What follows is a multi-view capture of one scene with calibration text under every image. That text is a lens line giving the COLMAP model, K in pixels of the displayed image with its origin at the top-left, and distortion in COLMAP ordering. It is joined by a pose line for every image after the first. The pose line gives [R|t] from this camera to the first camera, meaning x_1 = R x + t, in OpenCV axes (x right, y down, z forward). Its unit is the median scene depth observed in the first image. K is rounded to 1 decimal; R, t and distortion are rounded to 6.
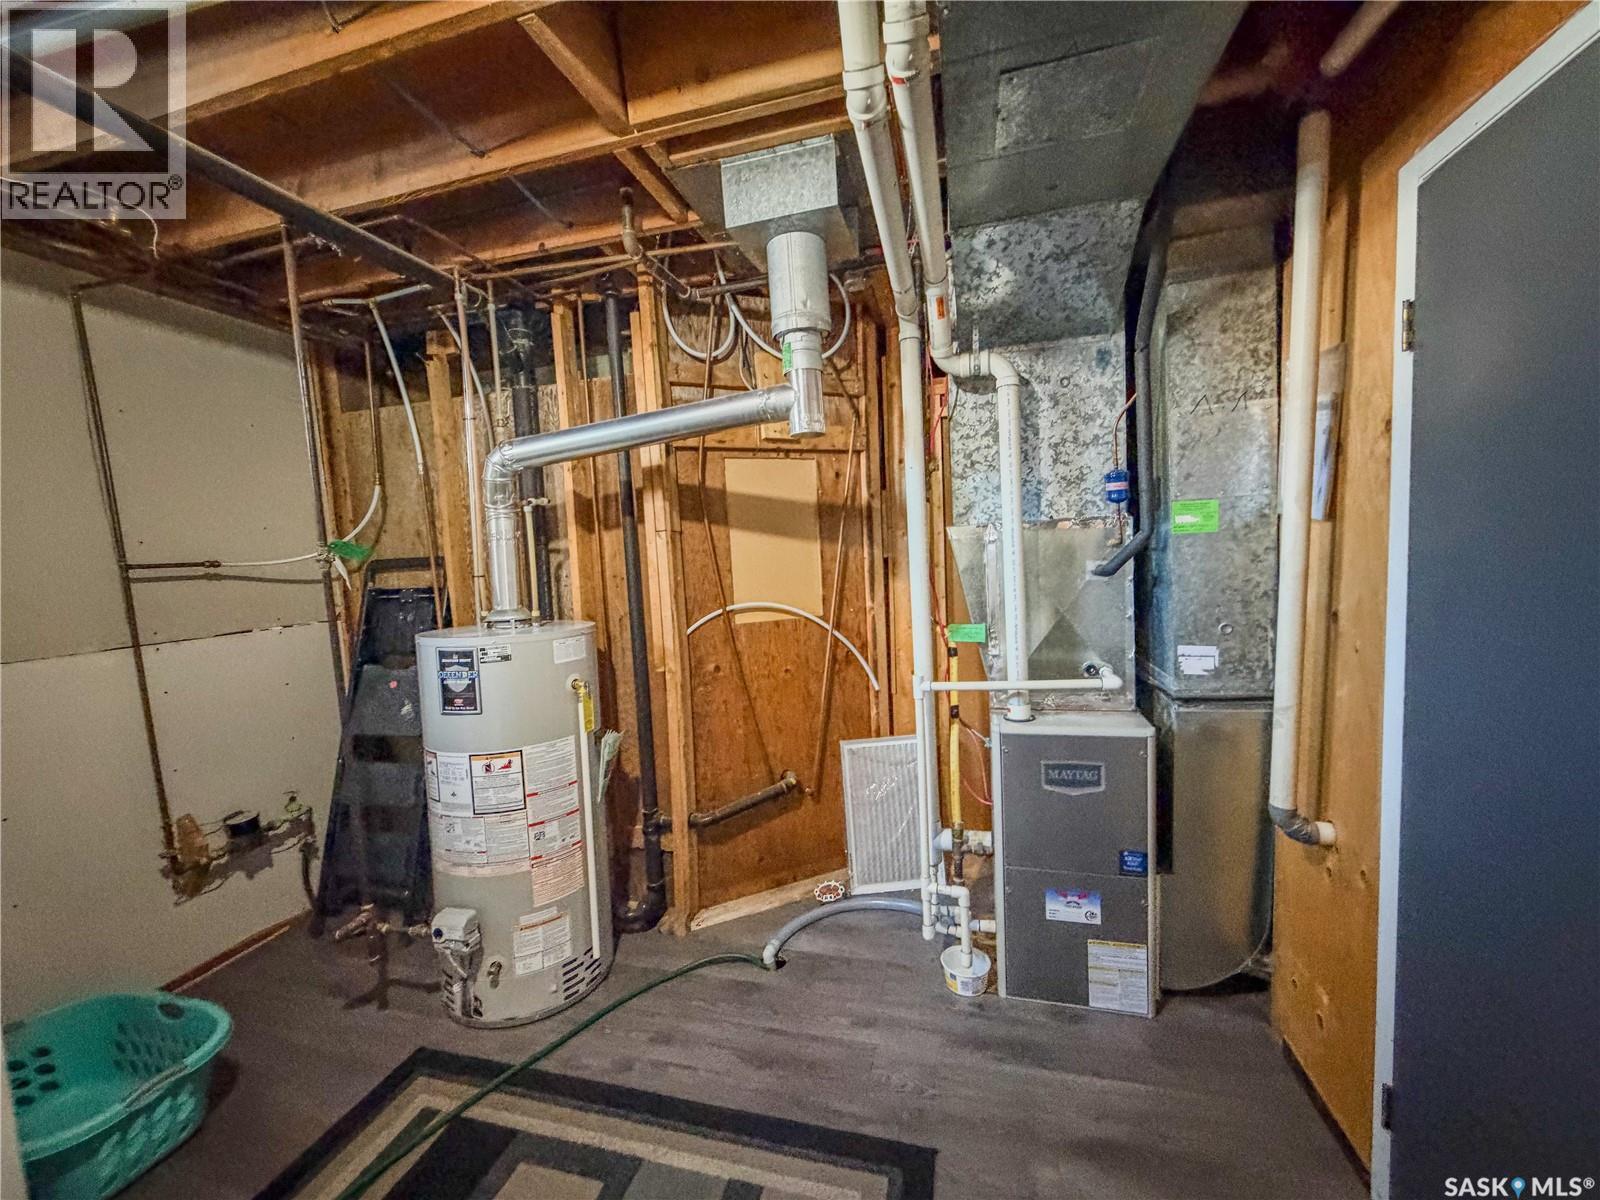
lens RADIAL K [[635.3, 0, 797.6], [0, 635.3, 601.6], [0, 0, 1]] dist [0.002069, -0.000095]
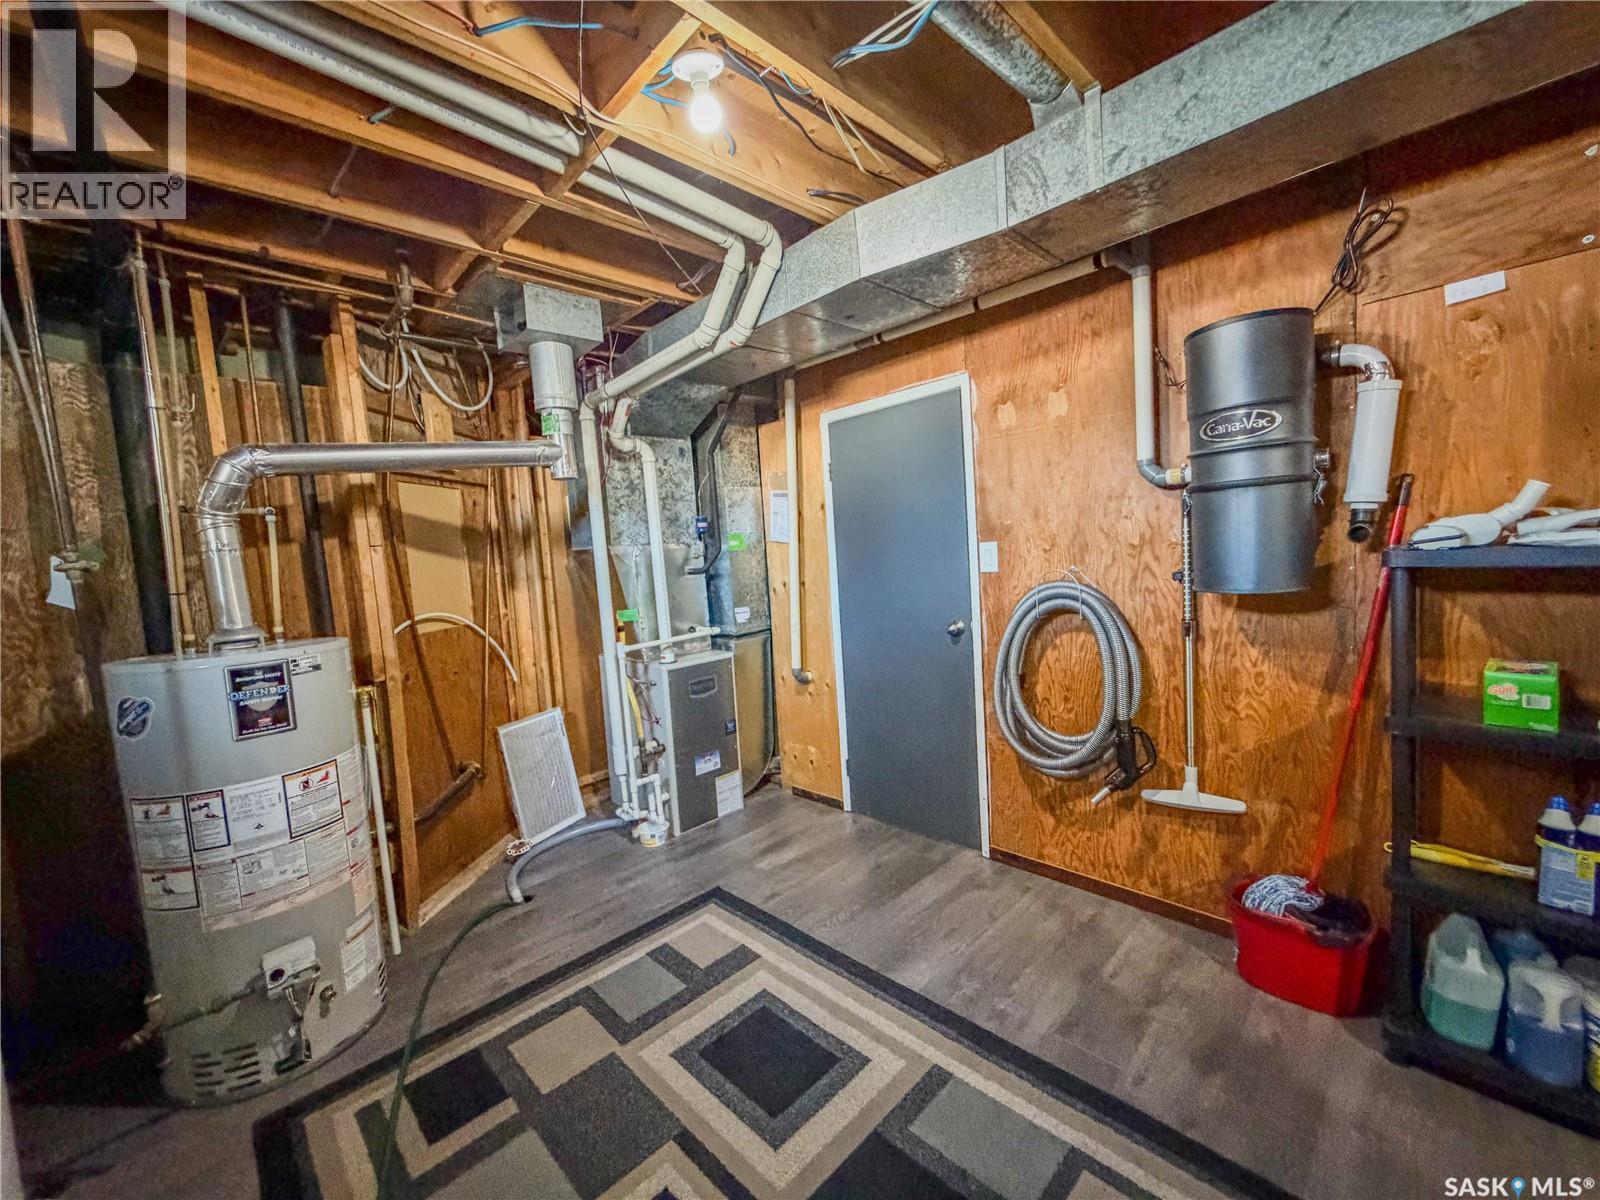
lens RADIAL K [[635.3, 0, 797.6], [0, 635.3, 601.6], [0, 0, 1]] dist [0.002069, -0.000095]
pose [[0.514710, -0.054952, 0.855602, -0.906195], [0.108977, 0.994043, -0.001715, 0.069482], [-0.850410, 0.094123, 0.517632, -0.154669]]
